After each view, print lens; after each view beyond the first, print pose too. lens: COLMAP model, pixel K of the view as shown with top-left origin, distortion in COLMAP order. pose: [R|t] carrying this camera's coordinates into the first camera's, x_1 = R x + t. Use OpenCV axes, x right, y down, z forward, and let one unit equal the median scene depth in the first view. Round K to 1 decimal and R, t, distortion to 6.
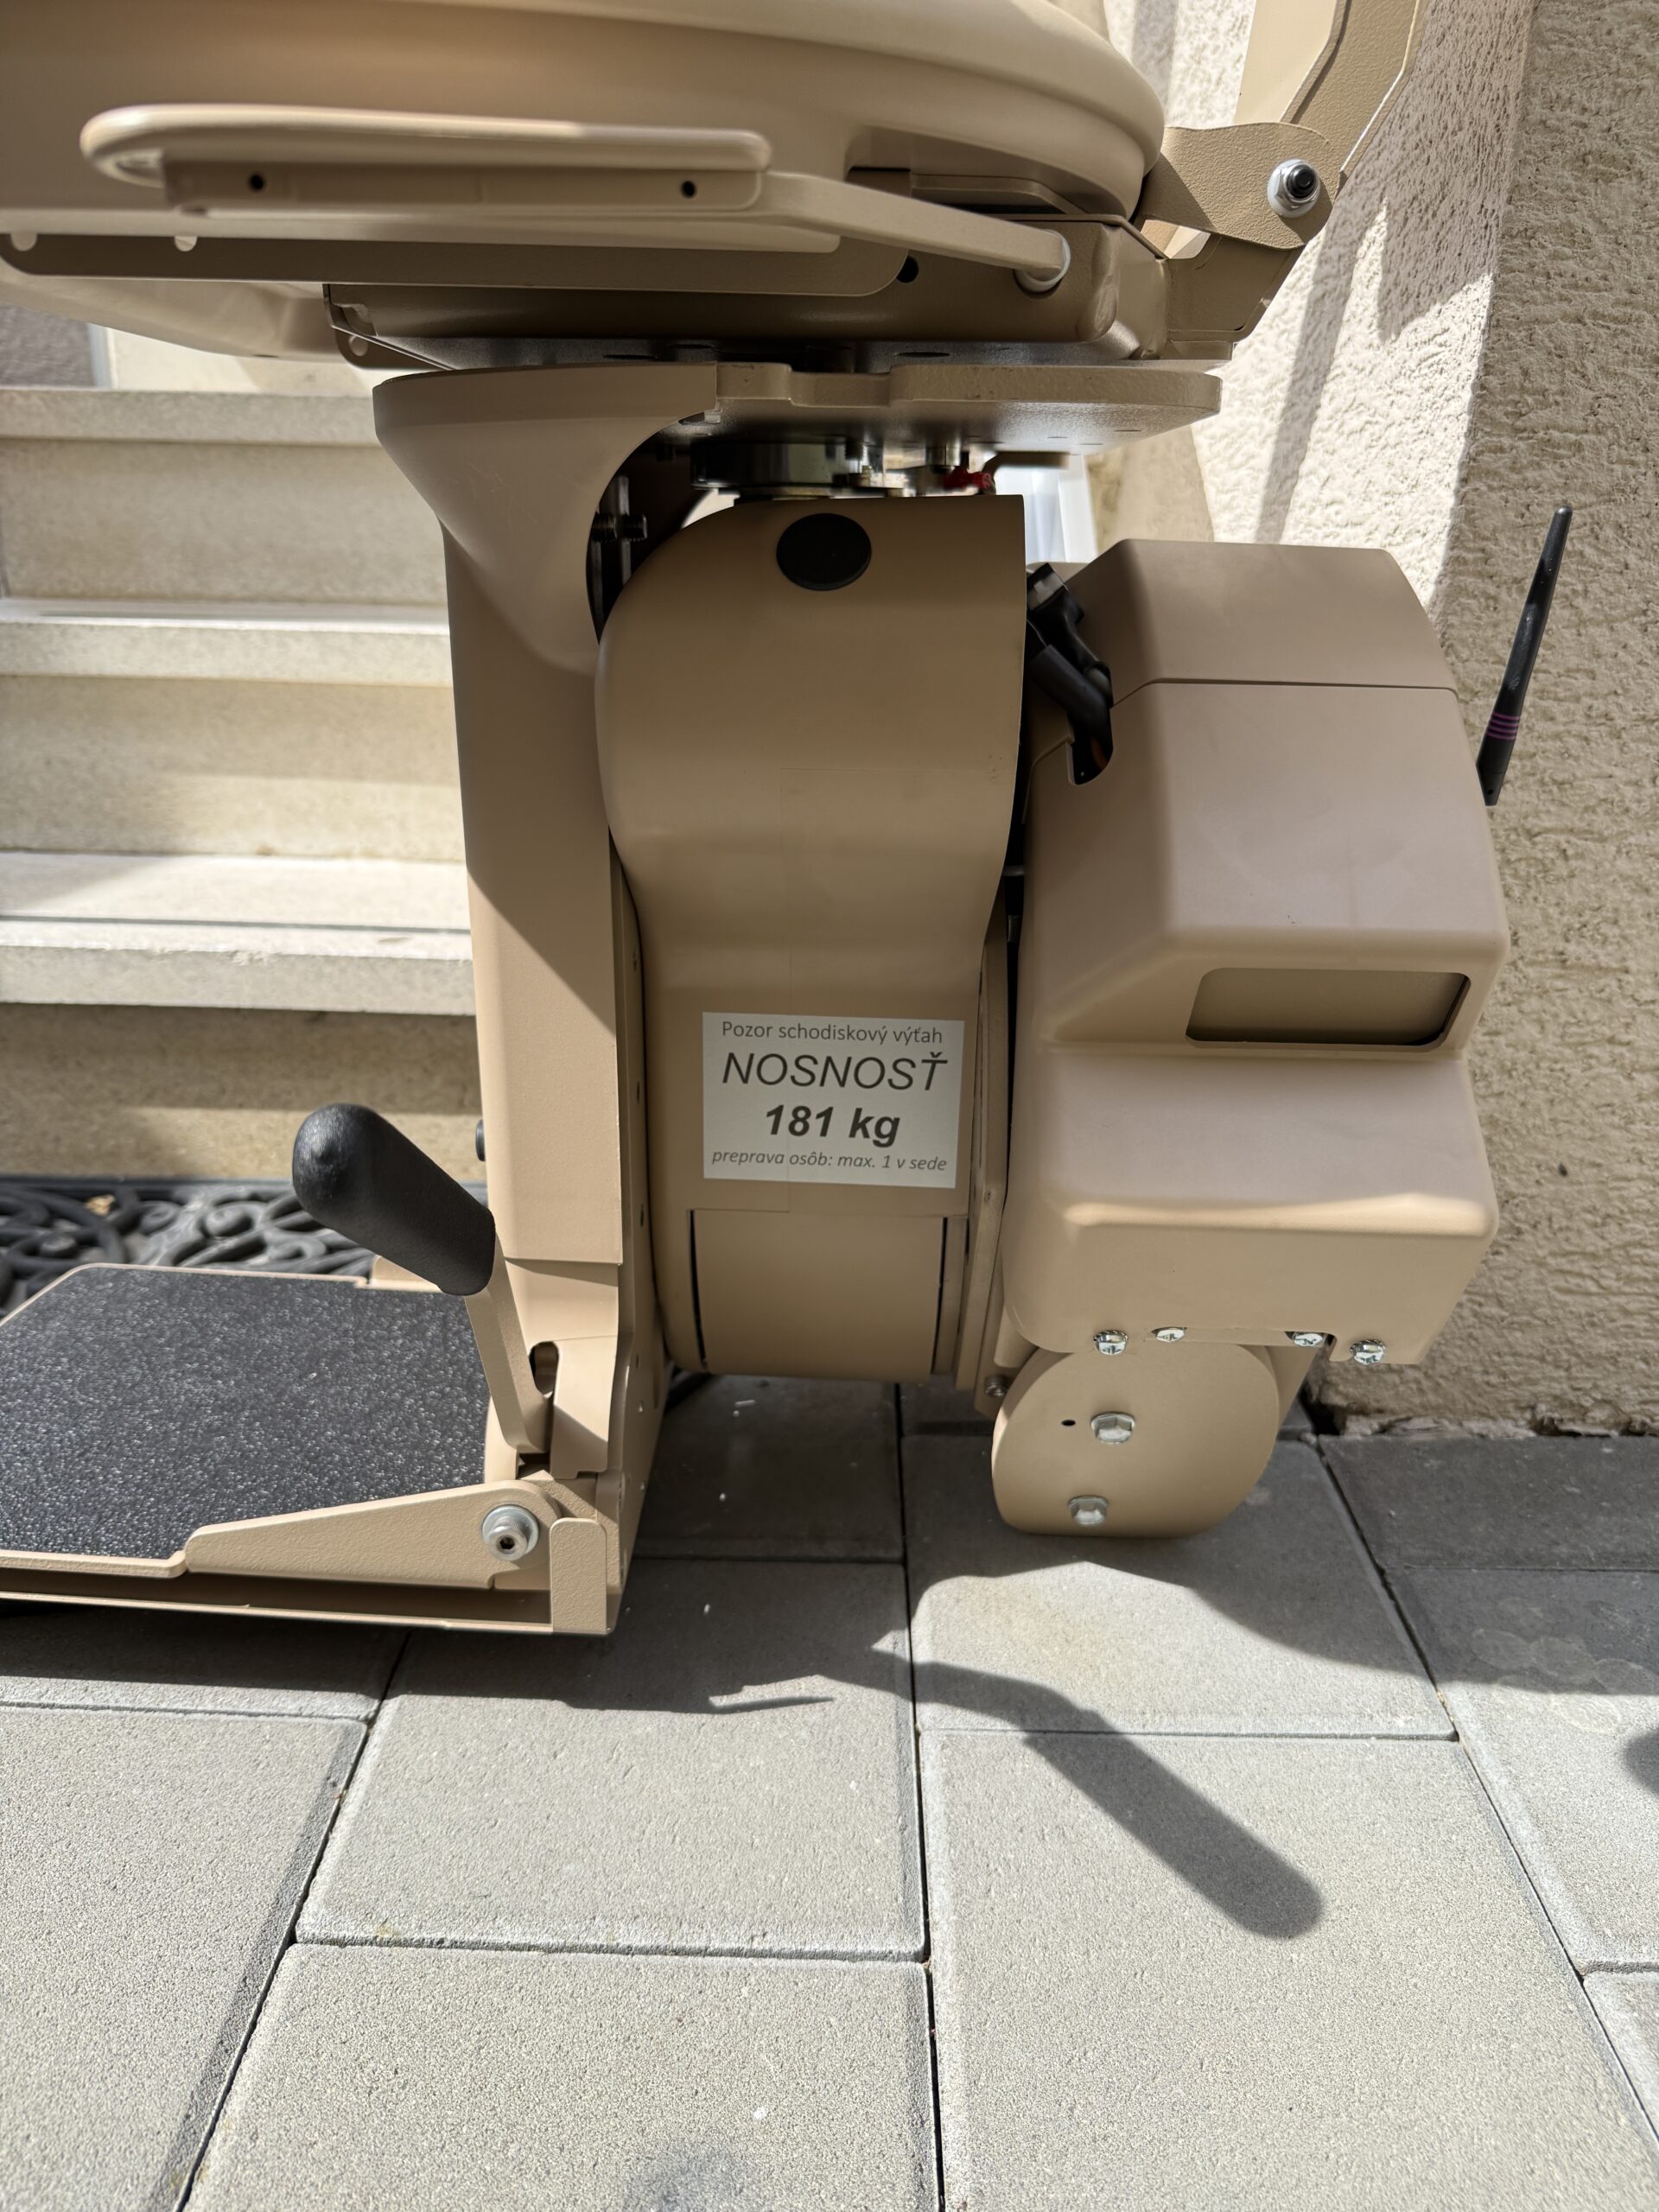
lens RADIAL K [[1576.0, 0, 829.5], [0, 1576.0, 1106.0], [0, 0, 1]] dist [0.014199, 0.001085]
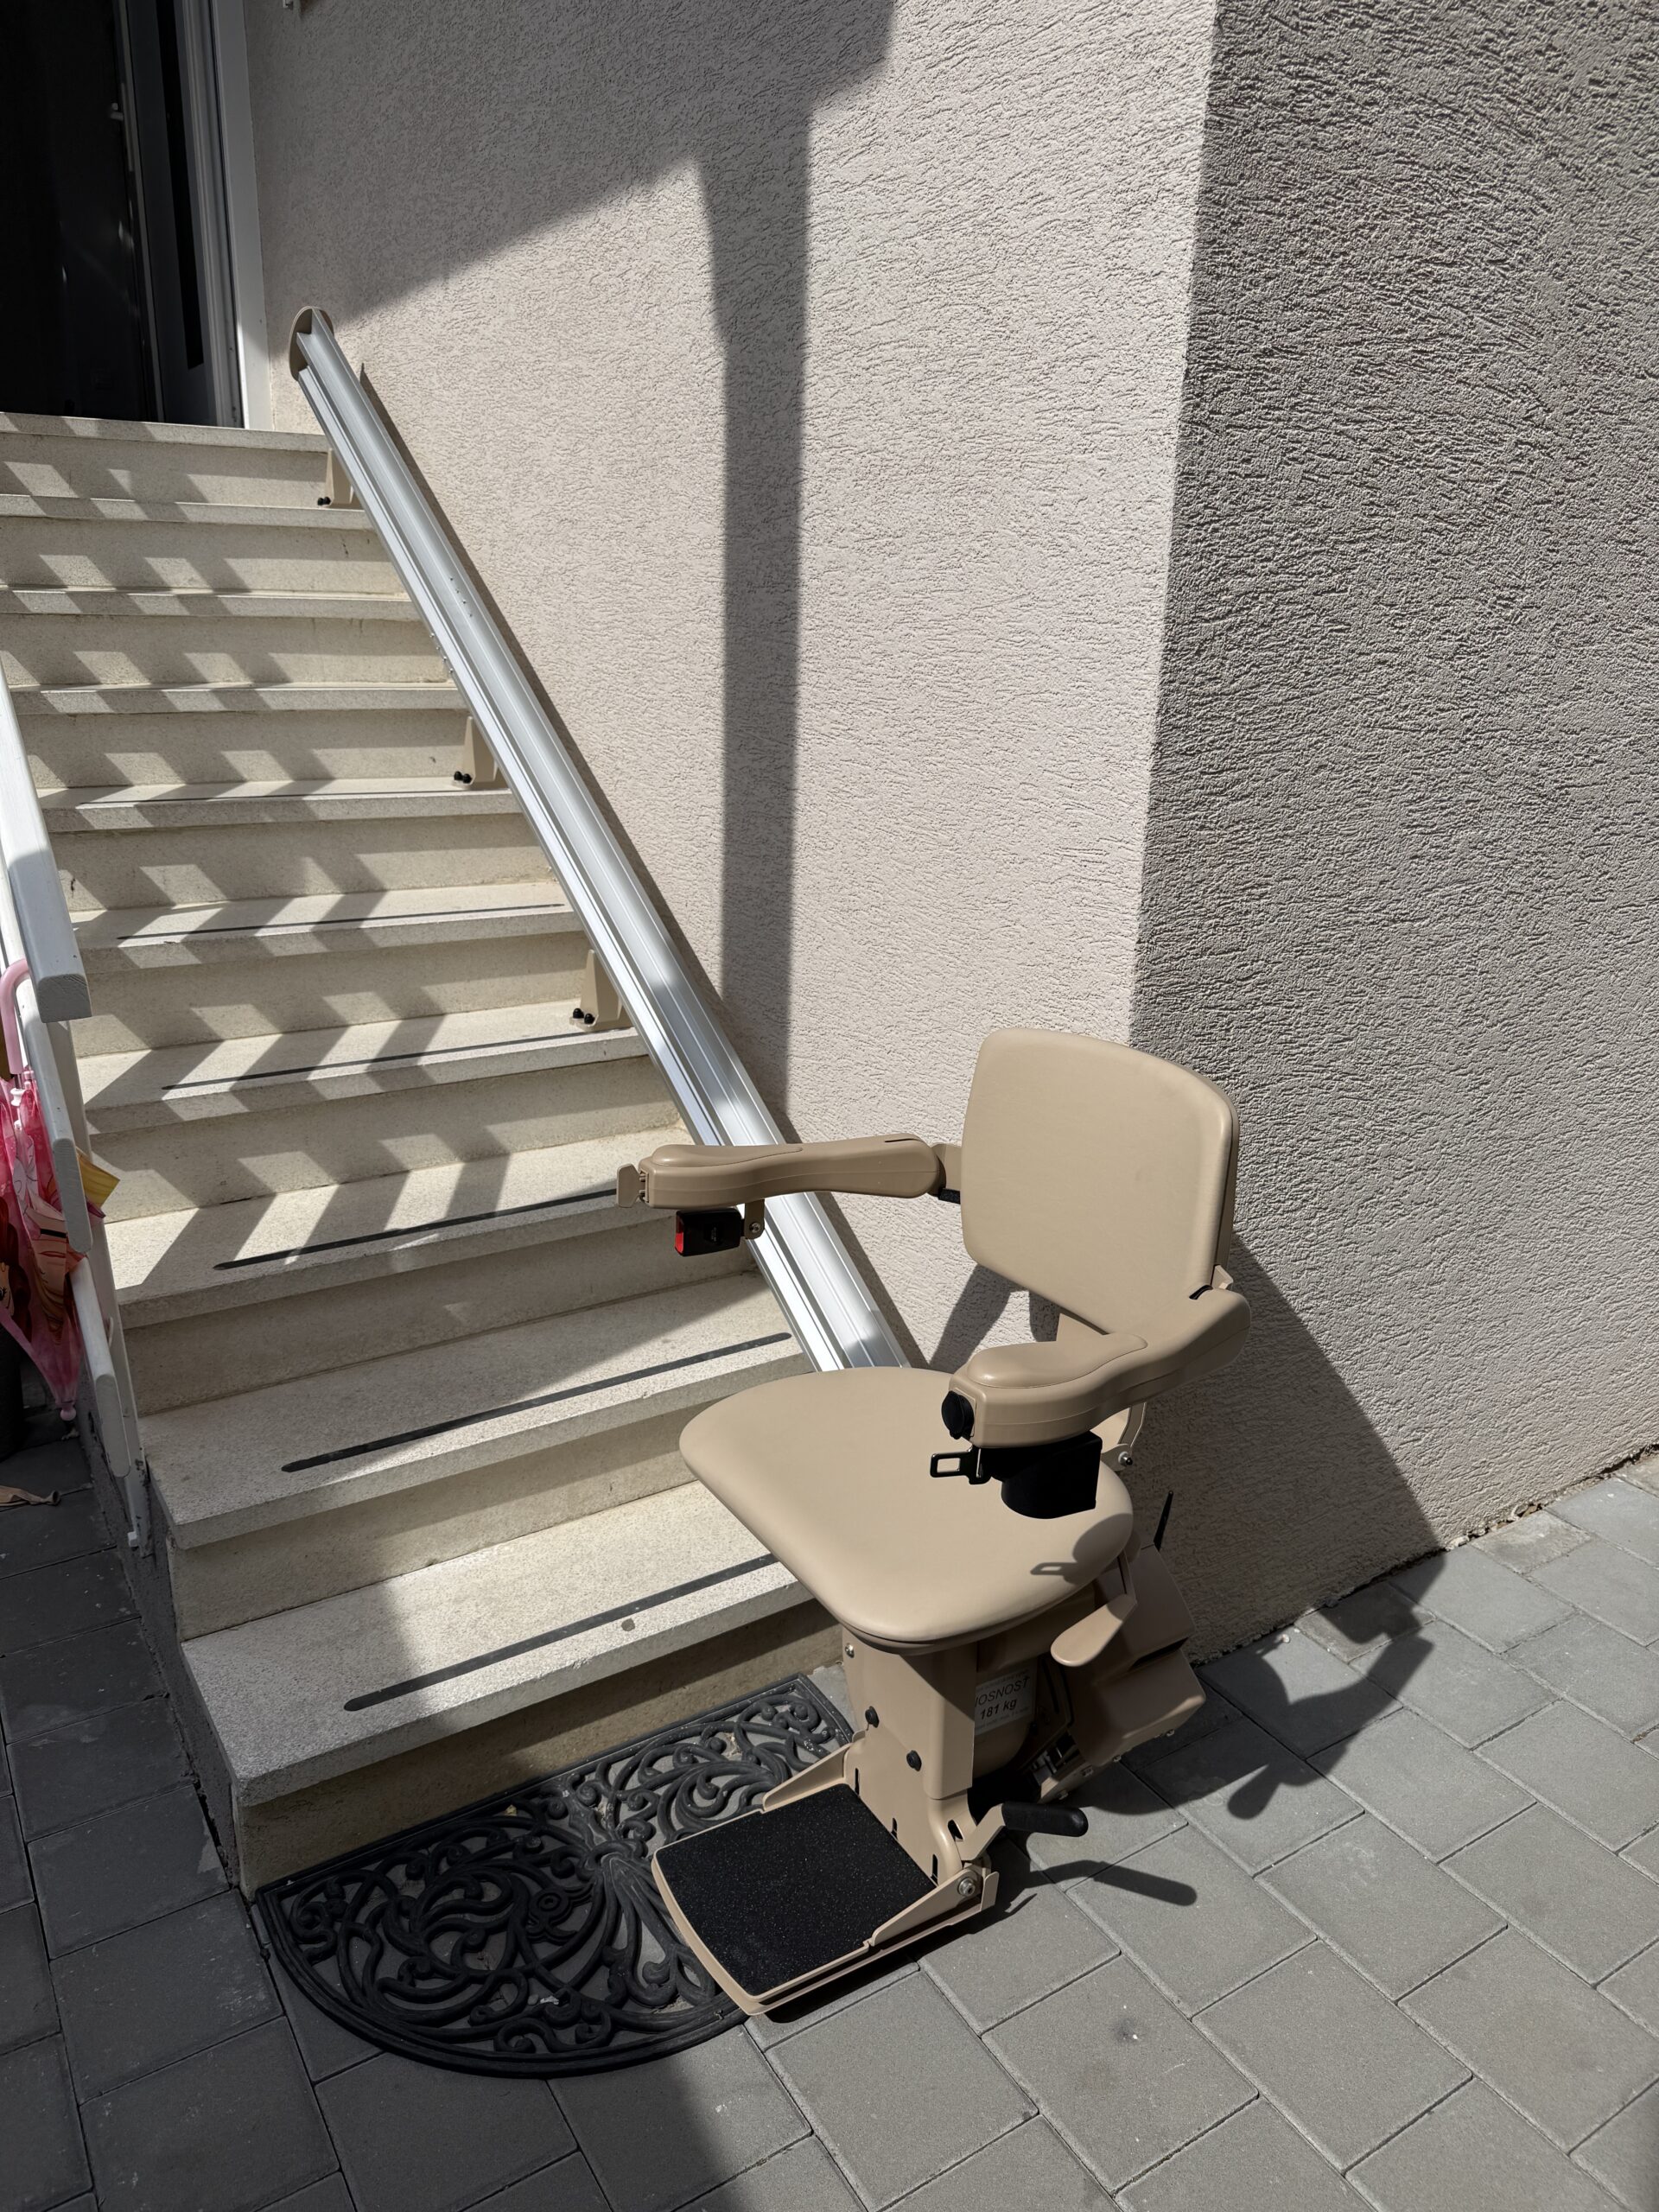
lens RADIAL K [[1576.0, 0, 829.5], [0, 1576.0, 1106.0], [0, 0, 1]] dist [0.014199, 0.001085]
pose [[0.836011, -0.169831, 0.521769, -1.650392], [0.182387, 0.982837, 0.027672, -1.264551], [-0.517514, 0.072030, 0.852638, -1.492216]]
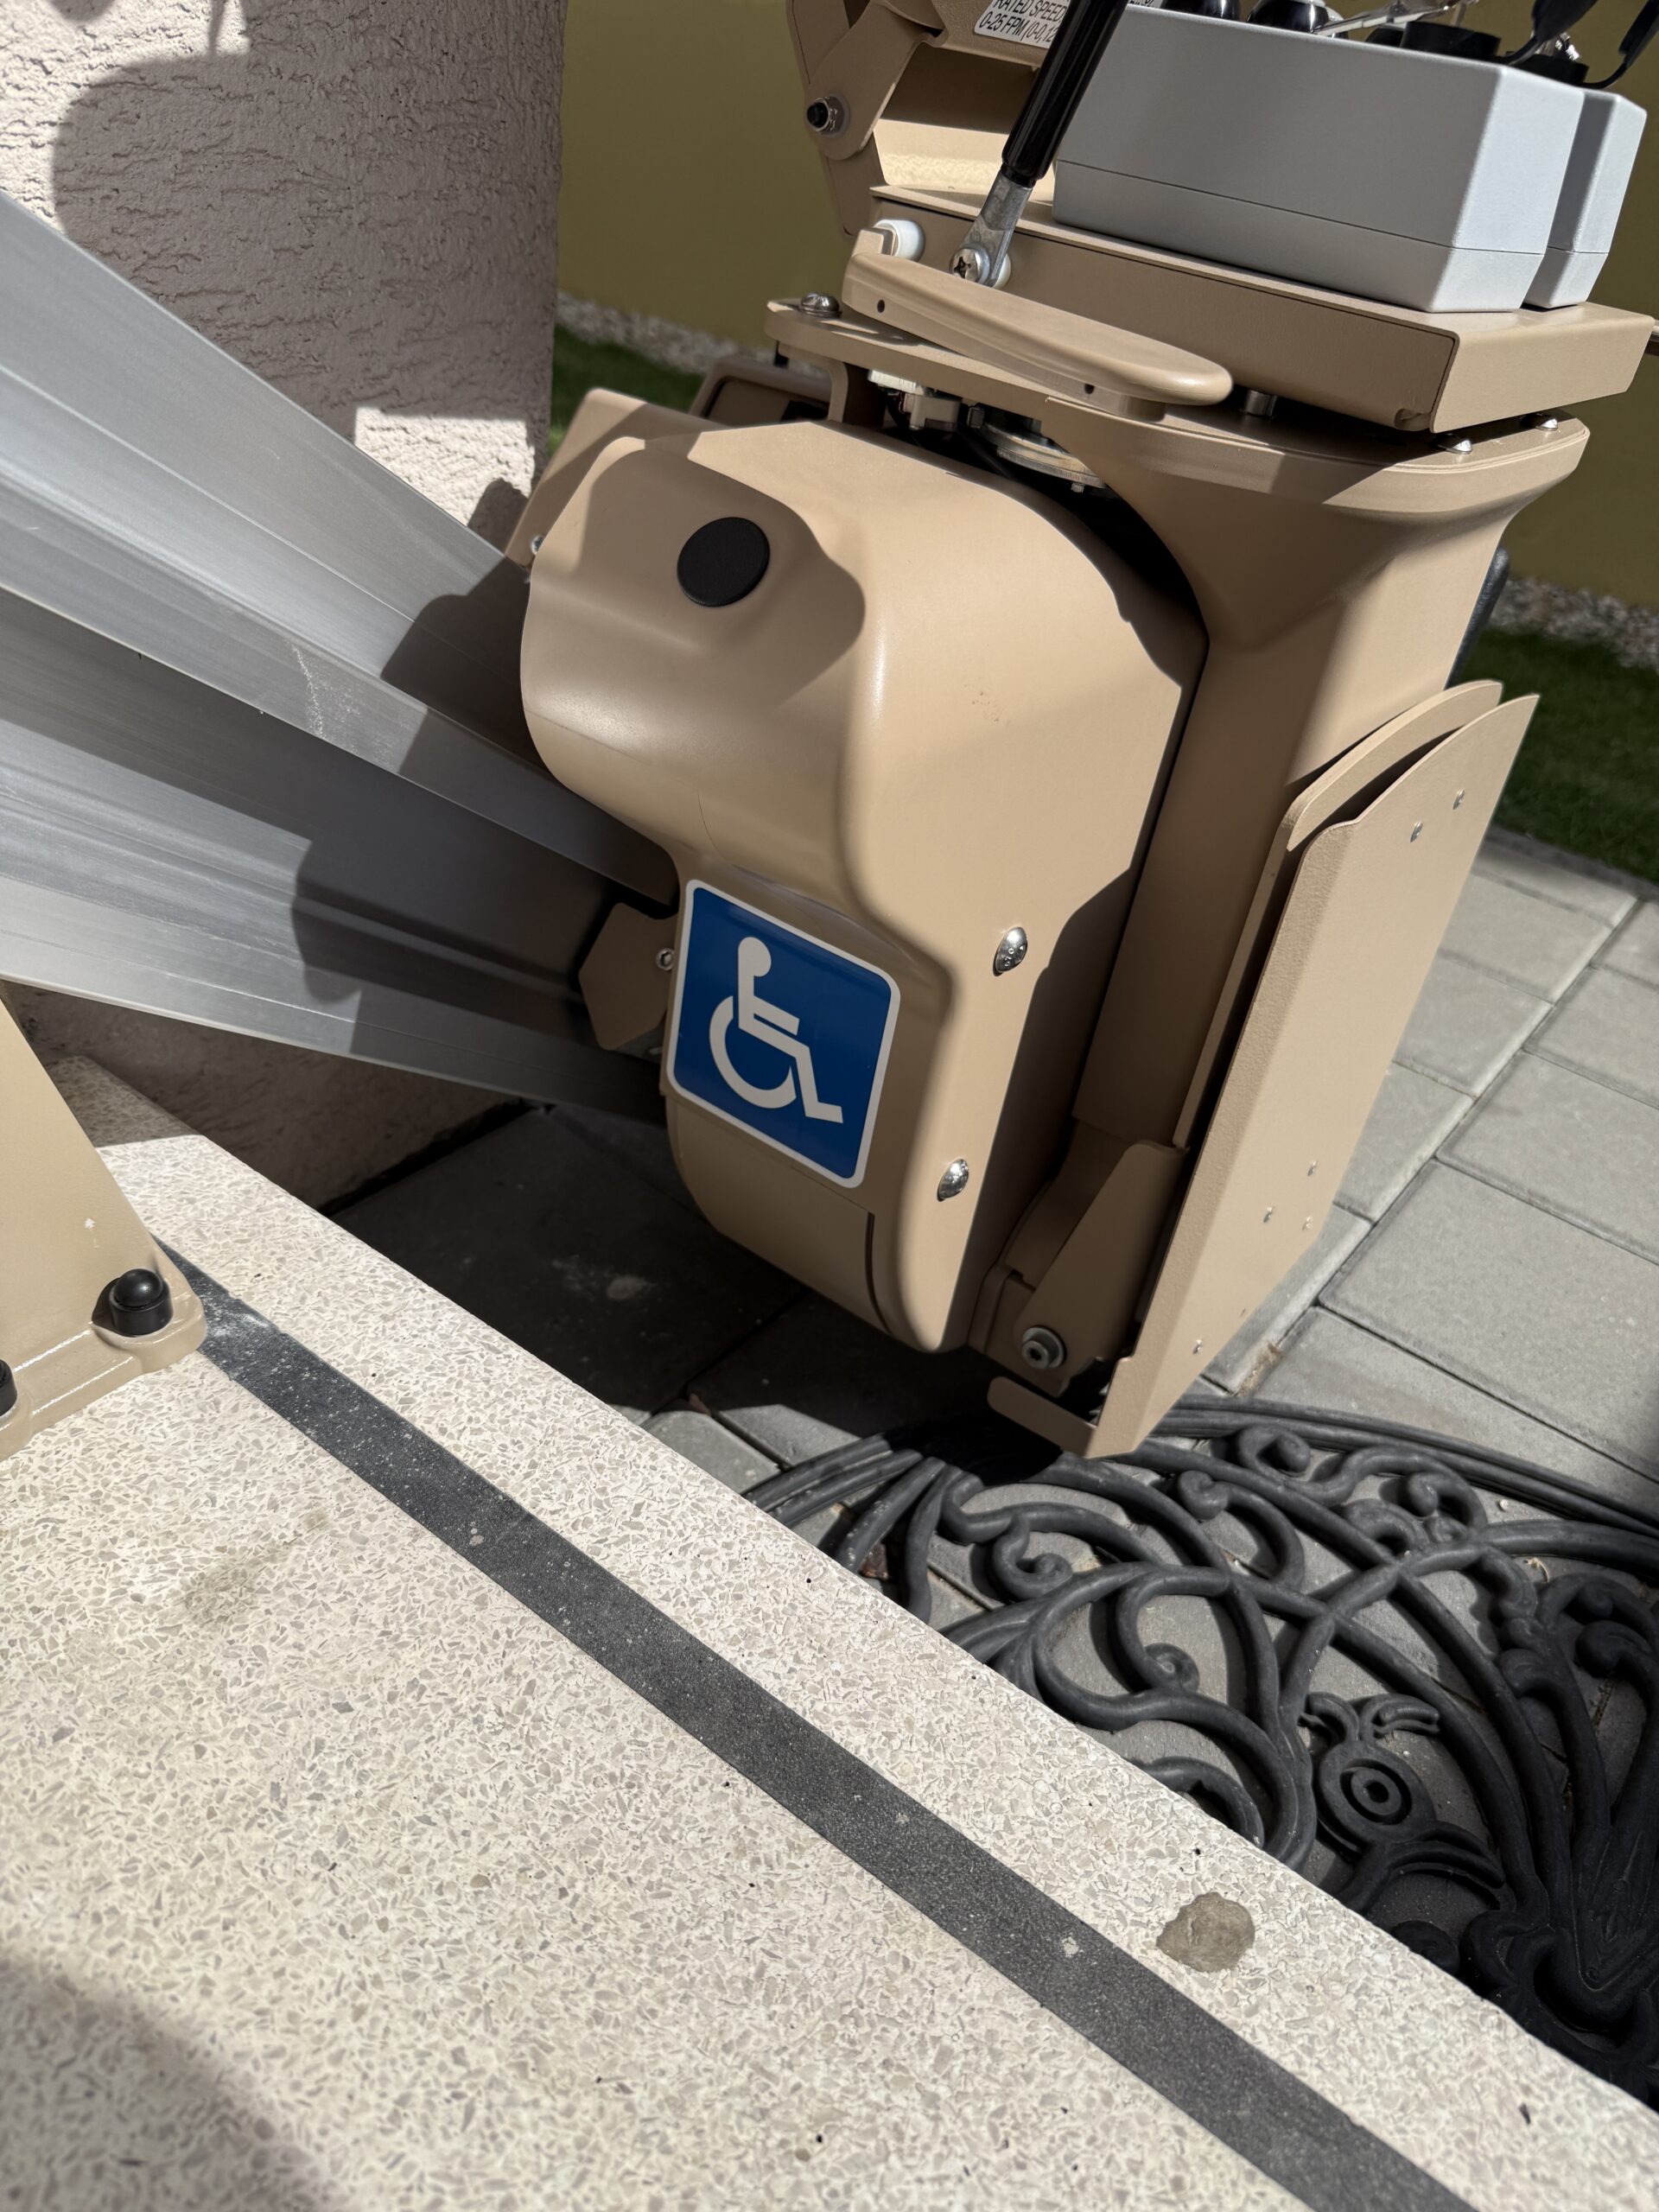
lens RADIAL K [[1576.0, 0, 829.5], [0, 1576.0, 1106.0], [0, 0, 1]] dist [0.014199, 0.001085]
pose [[-0.795951, -0.448912, 0.406128, -0.443017], [0.039095, 0.631366, 0.774499, -0.897863], [-0.604097, 0.632341, -0.484987, 1.834043]]
